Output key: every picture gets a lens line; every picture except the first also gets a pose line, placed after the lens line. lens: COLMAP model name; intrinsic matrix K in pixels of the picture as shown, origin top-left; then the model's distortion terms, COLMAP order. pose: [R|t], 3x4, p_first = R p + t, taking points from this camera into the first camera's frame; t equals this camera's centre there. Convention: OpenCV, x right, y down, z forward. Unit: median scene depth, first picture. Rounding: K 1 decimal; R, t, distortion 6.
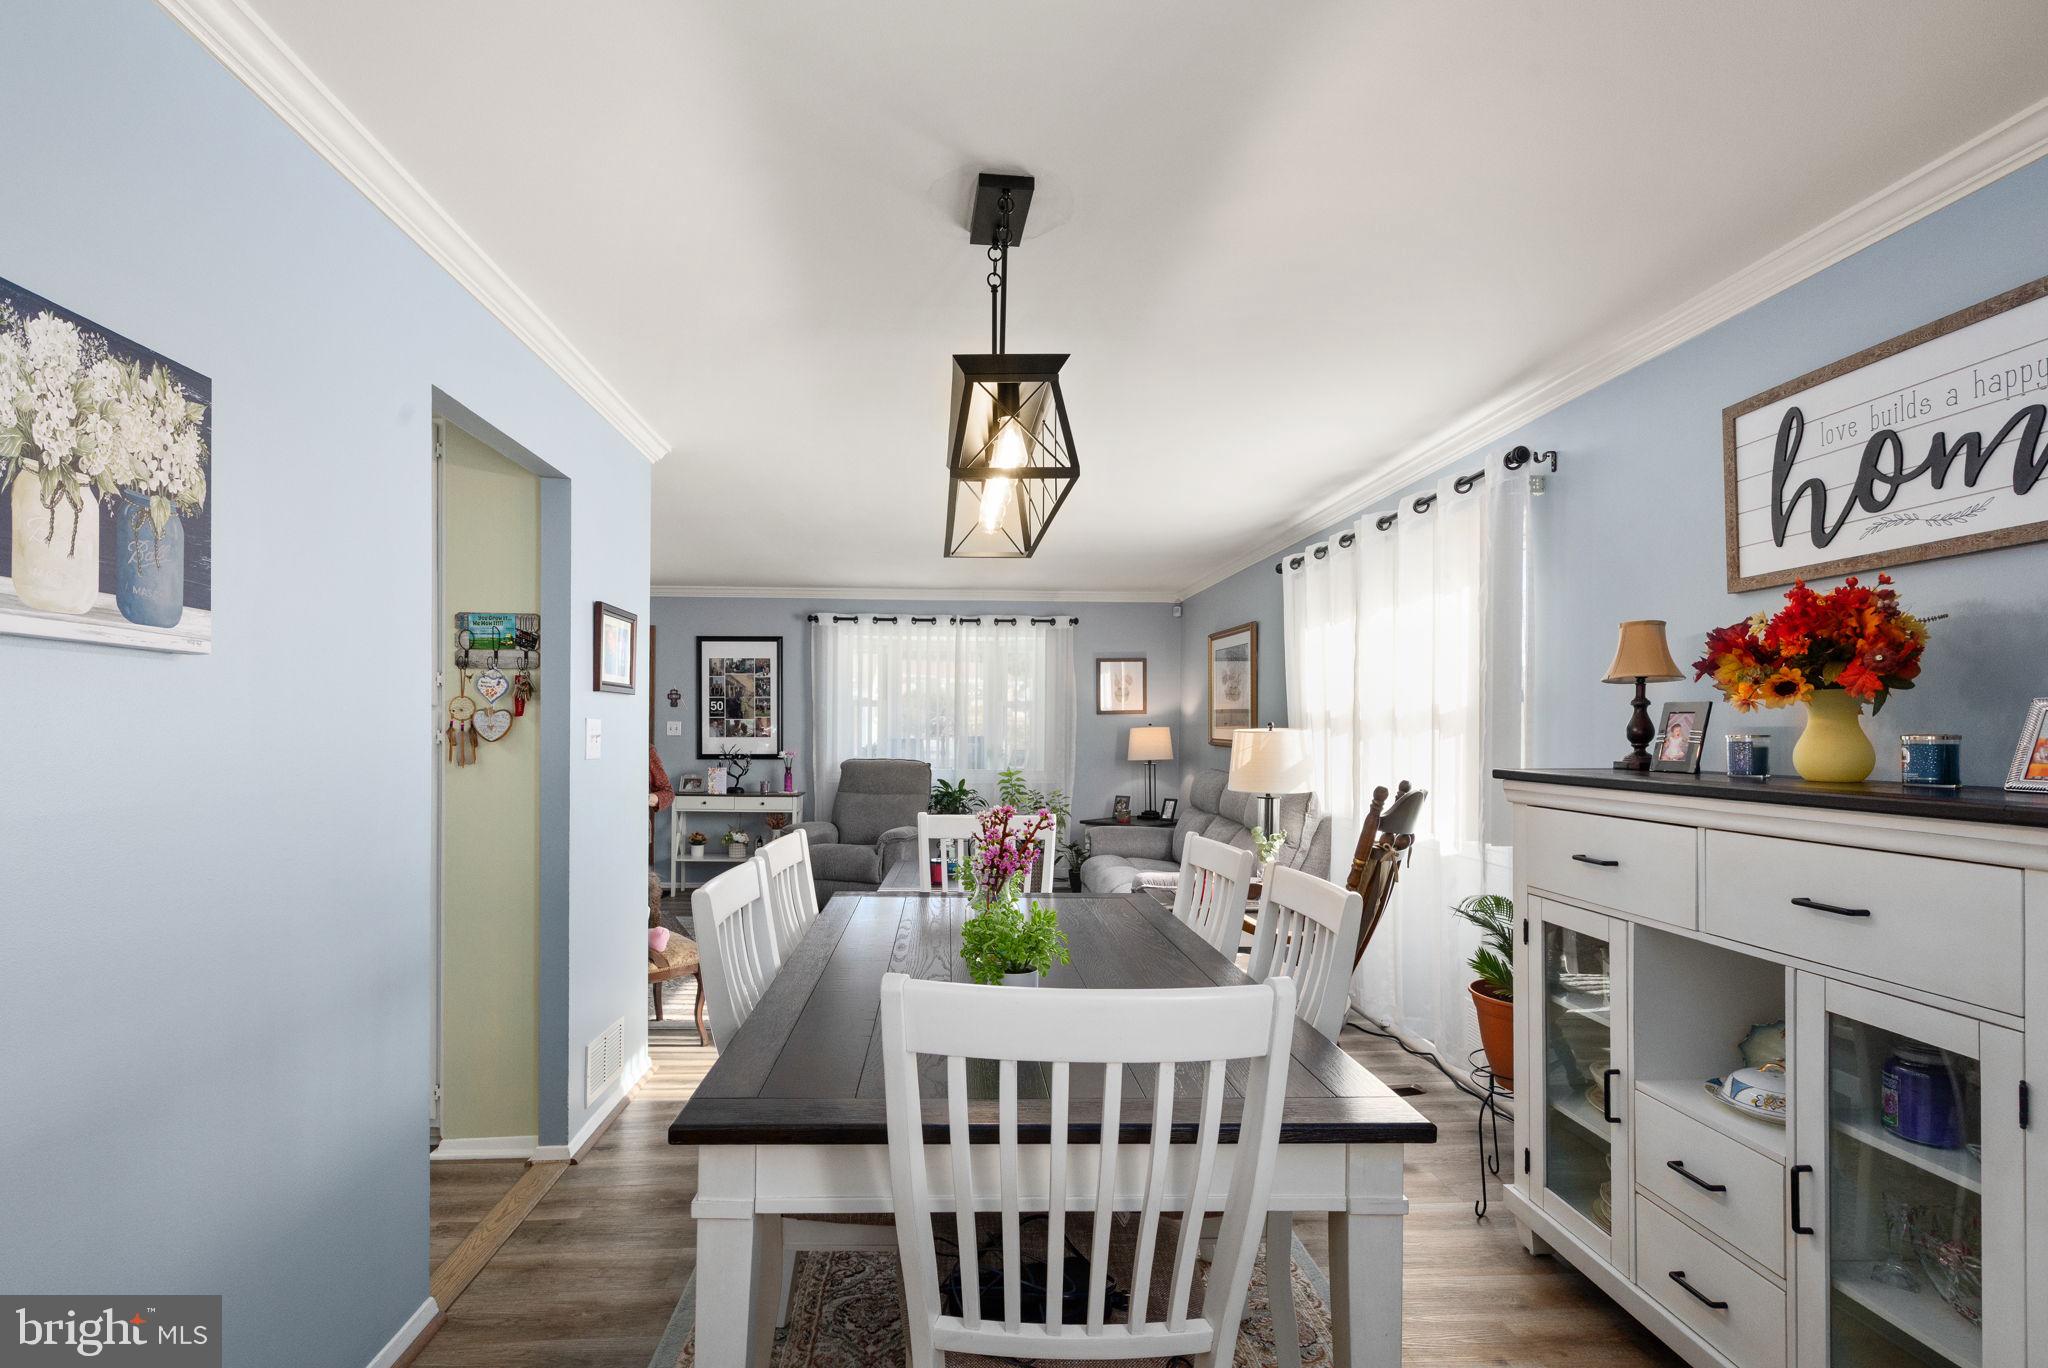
lens RADIAL K [[943.7, 0, 1016.9], [0, 943.7, 705.7], [0, 0, 1]] dist [0.002966, -0.002518]
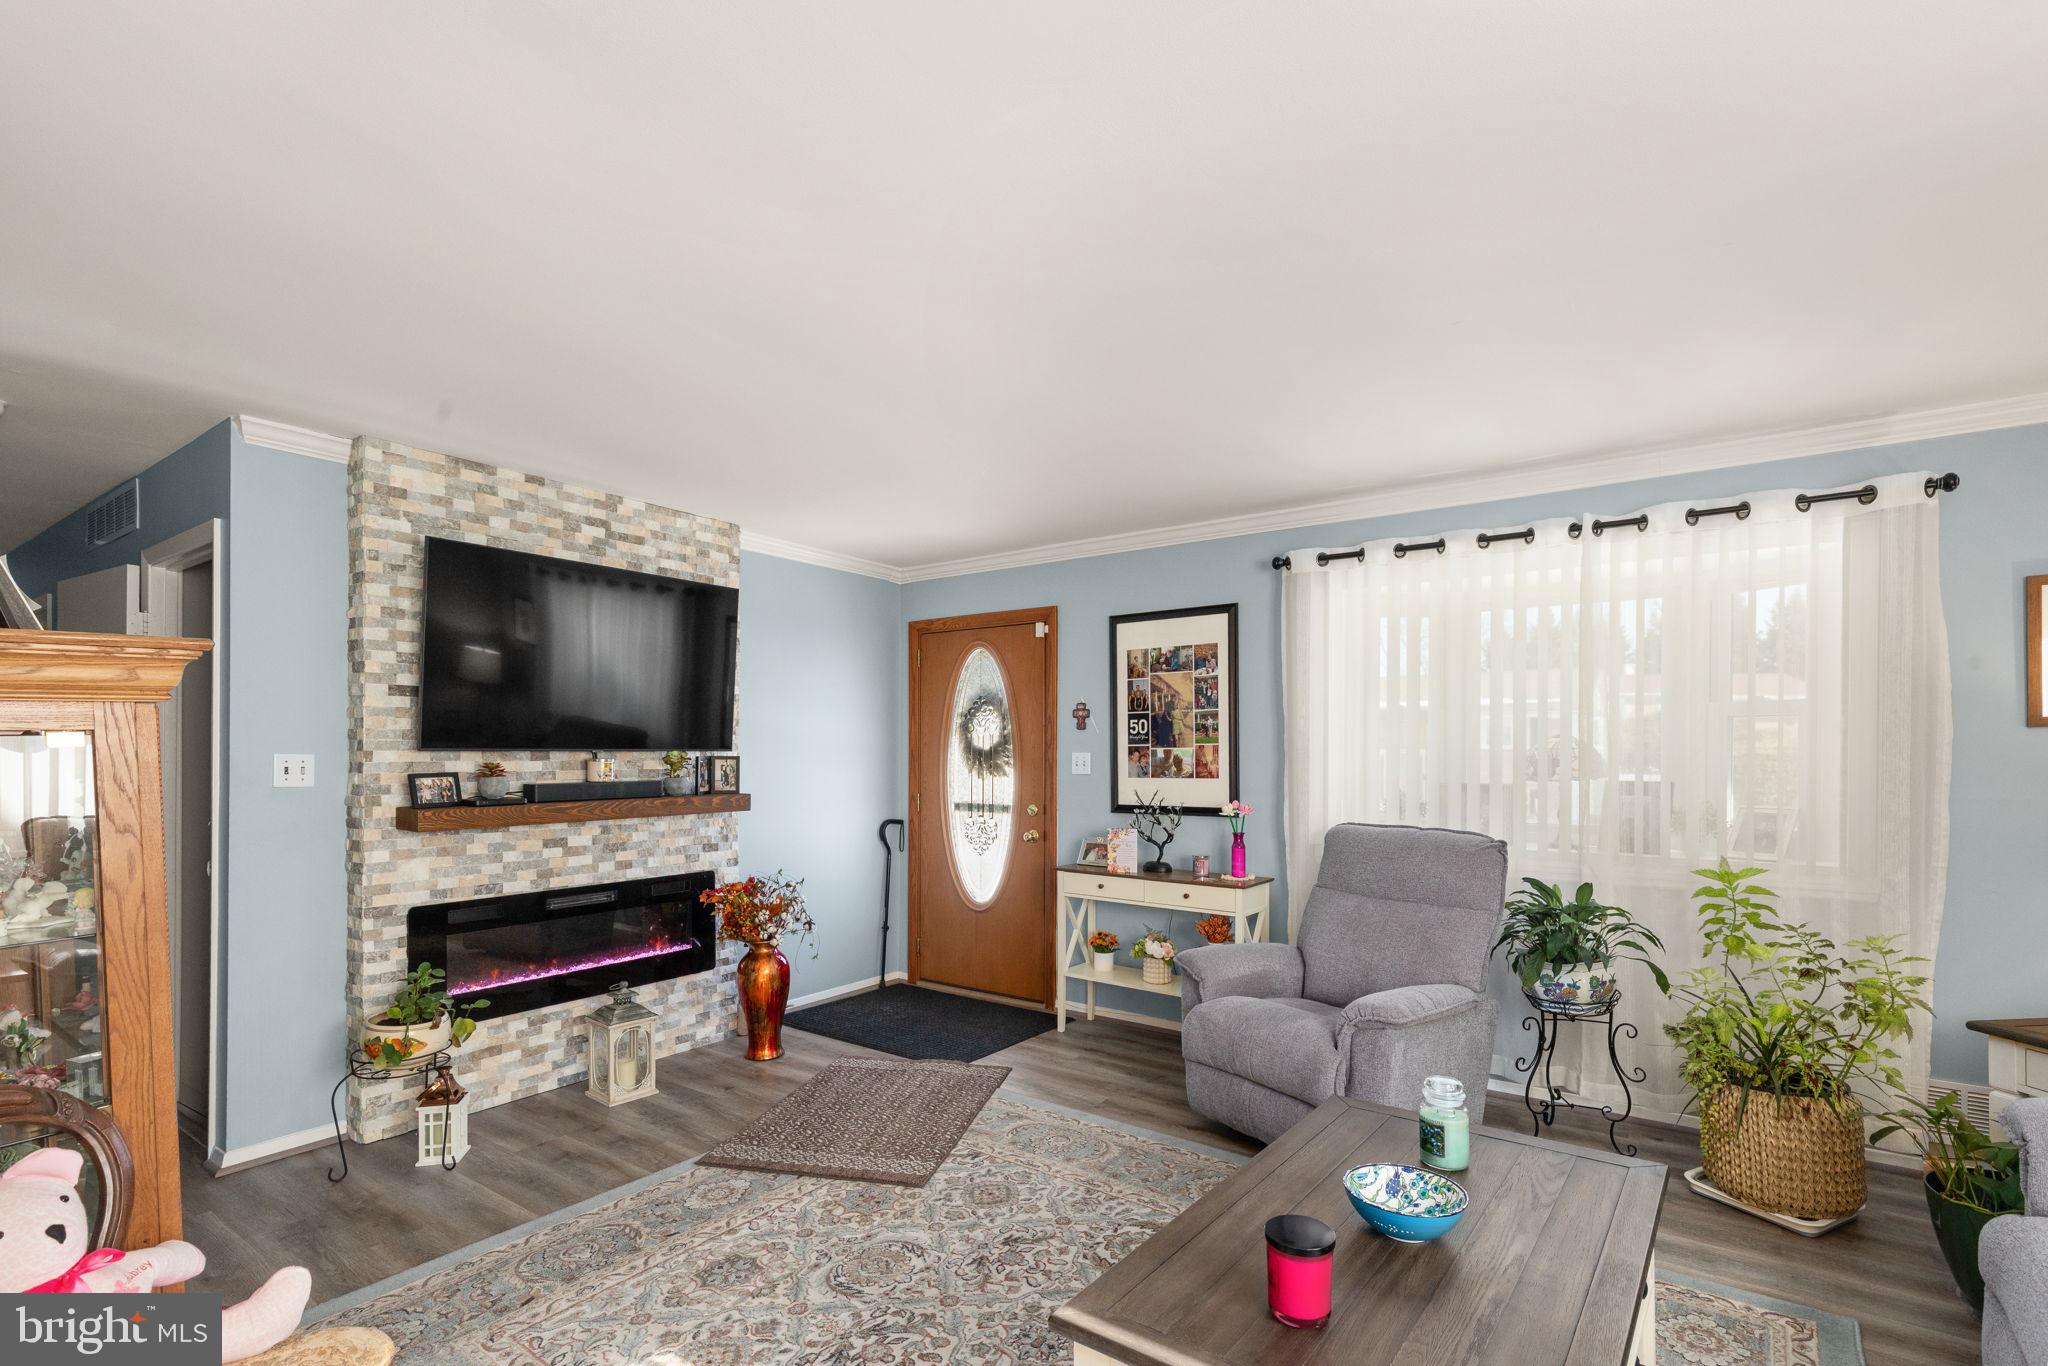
lens RADIAL K [[943.7, 0, 1036.8], [0, 943.7, 753.1], [0, 0, 1]] dist [0.002966, -0.002518]
pose [[0.761770, -0.005274, -0.647827, 0.029694], [0.014814, 0.999847, 0.009279, 0.010539], [0.647679, -0.016666, 0.761731, 0.488243]]
